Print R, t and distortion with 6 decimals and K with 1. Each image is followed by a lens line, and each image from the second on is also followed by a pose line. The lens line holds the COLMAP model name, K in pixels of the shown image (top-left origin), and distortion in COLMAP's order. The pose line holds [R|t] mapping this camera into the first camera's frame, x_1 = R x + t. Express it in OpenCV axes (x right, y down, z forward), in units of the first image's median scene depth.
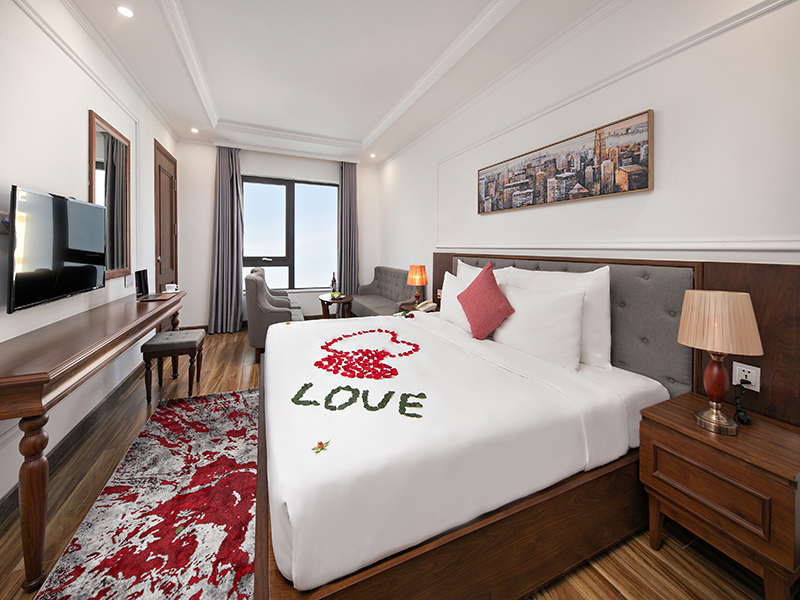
lens RADIAL K [[296.3, 0, 375.6], [0, 296.3, 272.5], [0, 0, 1]] dist [-0.002256, -0.001349]
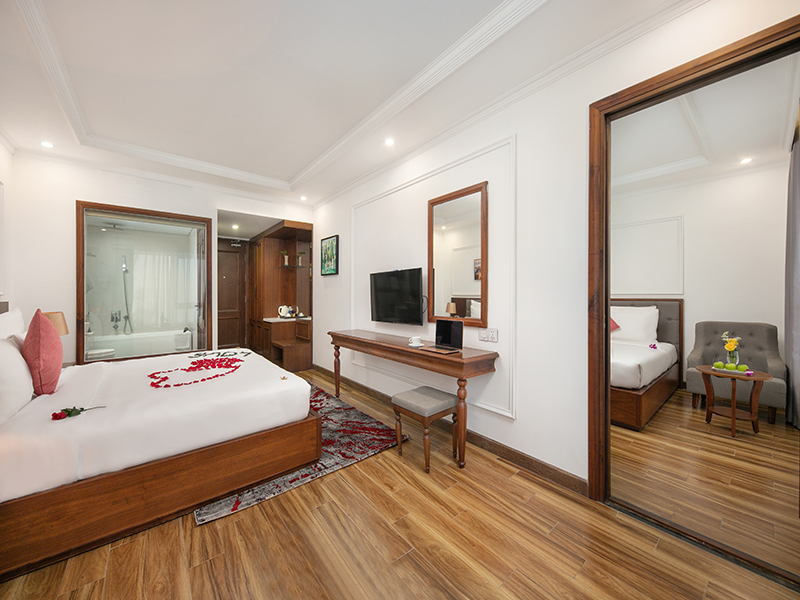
lens RADIAL K [[296.3, 0, 405.3], [0, 296.3, 299.4], [0, 0, 1]] dist [-0.002256, -0.001349]
pose [[-0.942179, 0.002357, -0.335101, -0.403737], [-0.030057, 0.995351, 0.091509, -0.188961], [0.333759, 0.096290, -0.937728, 2.266704]]
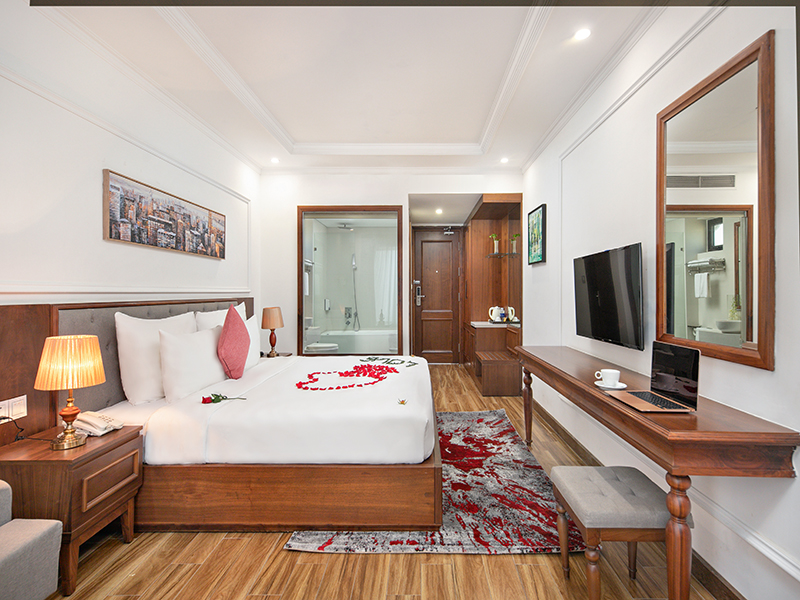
lens RADIAL K [[399.9, 0, 419.2], [0, 399.9, 295.1], [0, 0, 1]] dist [0.014332, 0.000599]
pose [[-0.932988, -0.006161, 0.359856, -0.782046], [0.026463, 0.995973, 0.085662, -0.181989], [-0.358934, 0.089445, -0.929067, 2.129839]]
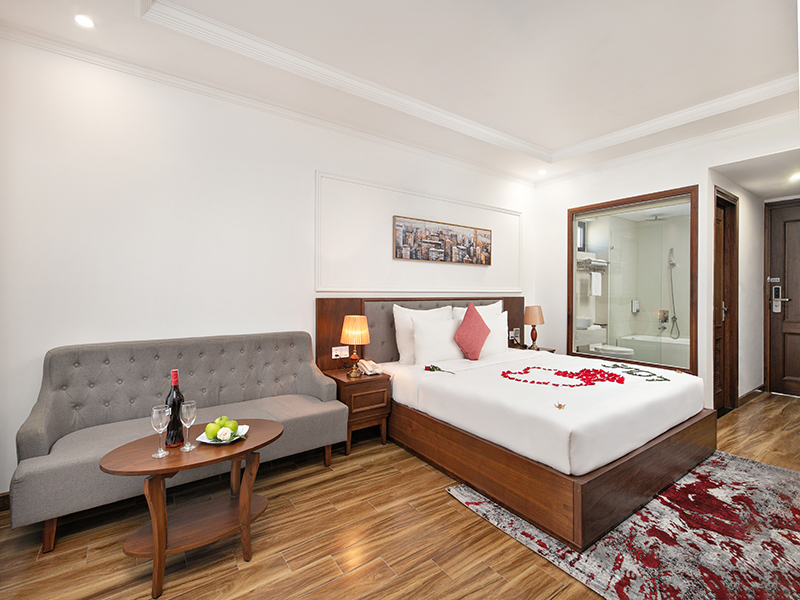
lens RADIAL K [[367.8, 0, 385.4], [0, 367.8, 299.4], [0, 0, 1]] dist [0.010139, -0.001498]
pose [[-0.231865, -0.027553, 0.972358, -1.184220], [0.073706, 0.996228, 0.045805, -0.160063], [-0.969952, 0.082289, -0.228959, 1.807533]]
